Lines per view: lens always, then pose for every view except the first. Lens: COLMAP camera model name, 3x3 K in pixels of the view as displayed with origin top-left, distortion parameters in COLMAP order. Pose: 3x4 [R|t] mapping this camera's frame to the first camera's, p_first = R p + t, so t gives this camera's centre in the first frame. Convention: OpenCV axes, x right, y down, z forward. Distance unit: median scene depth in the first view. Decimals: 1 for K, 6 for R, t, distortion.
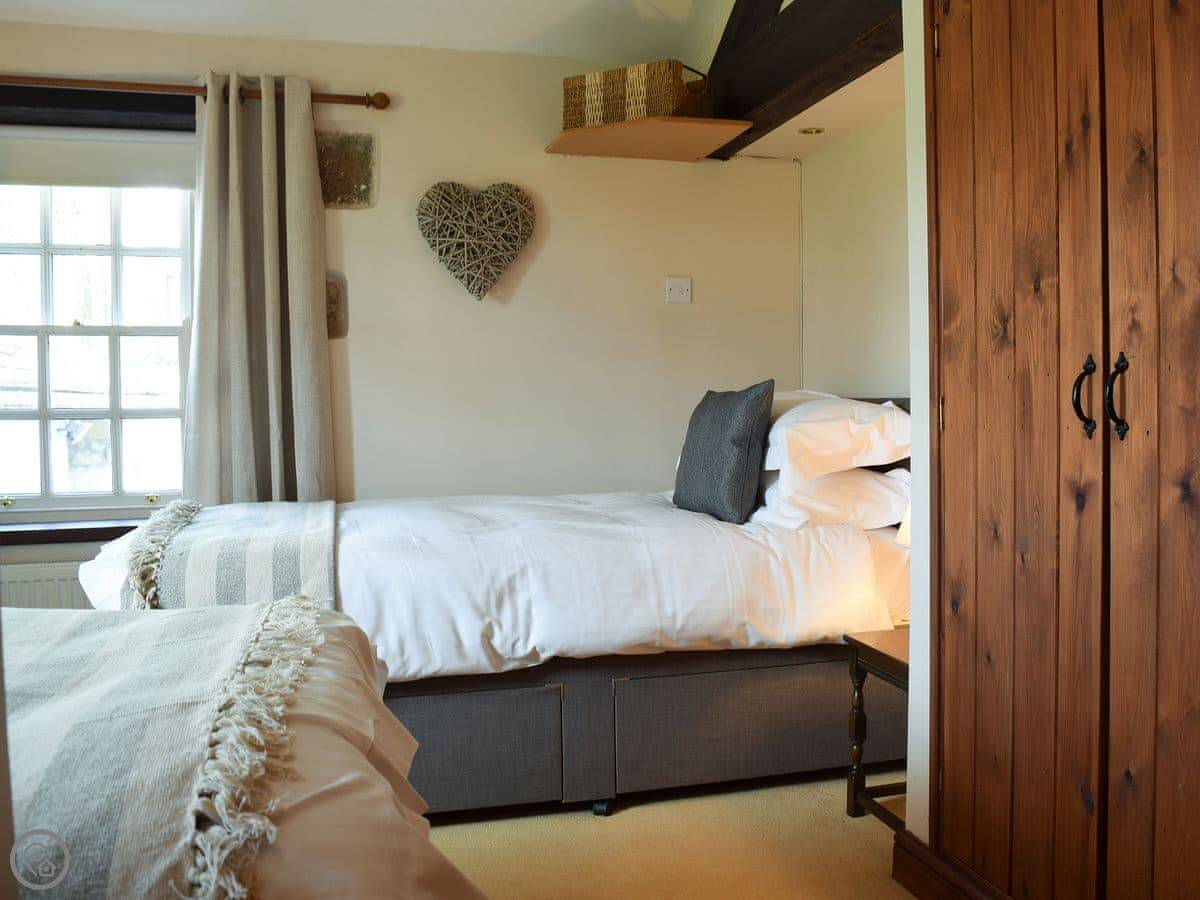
lens RADIAL K [[1031.1, 0, 612.0], [0, 1031.1, 444.0], [0, 0, 1]] dist [-0.079849, 0.015650]
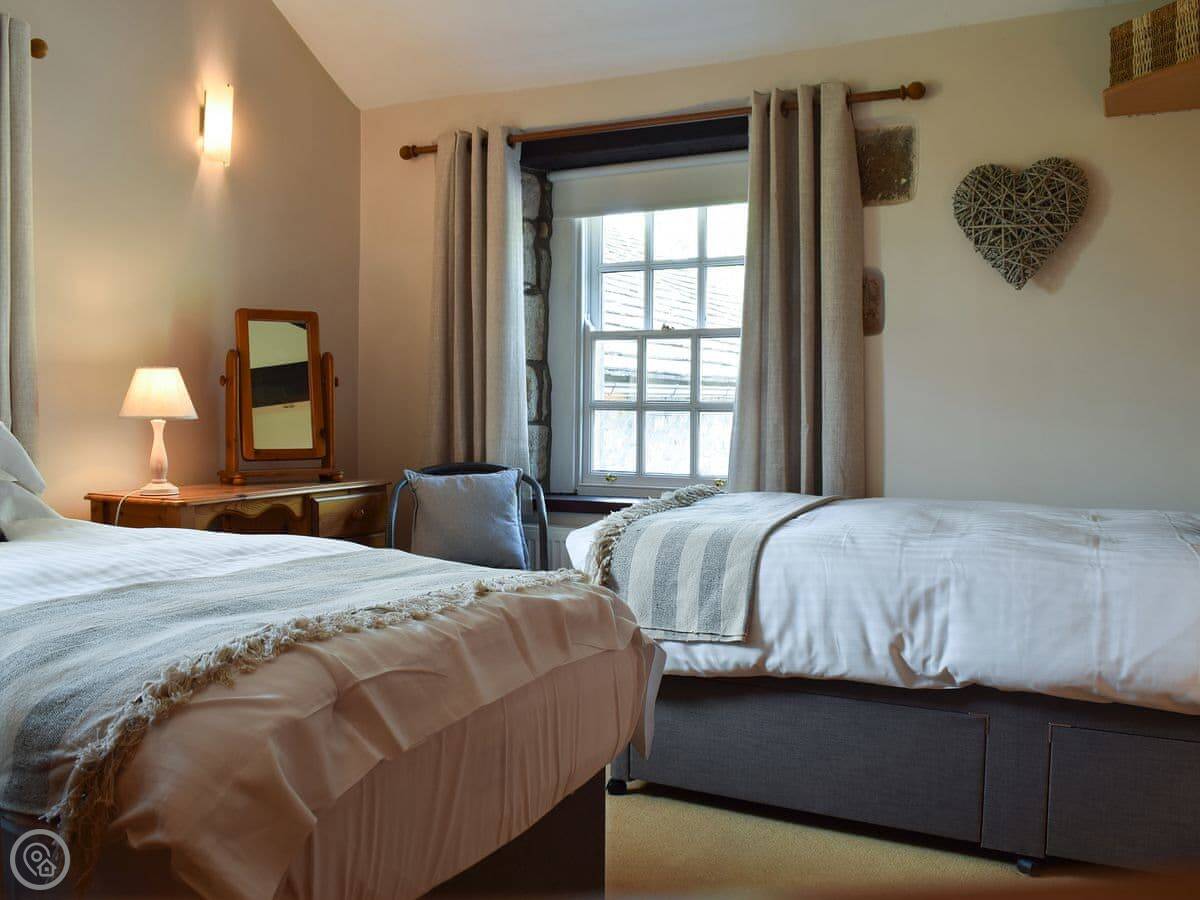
lens RADIAL K [[1031.1, 0, 612.0], [0, 1031.1, 444.0], [0, 0, 1]] dist [-0.079849, 0.015650]
pose [[0.727423, 0.040351, -0.685002, 0.246046], [-0.036706, 0.999128, 0.019876, -0.007590], [0.685207, 0.010685, 0.728270, 0.098283]]
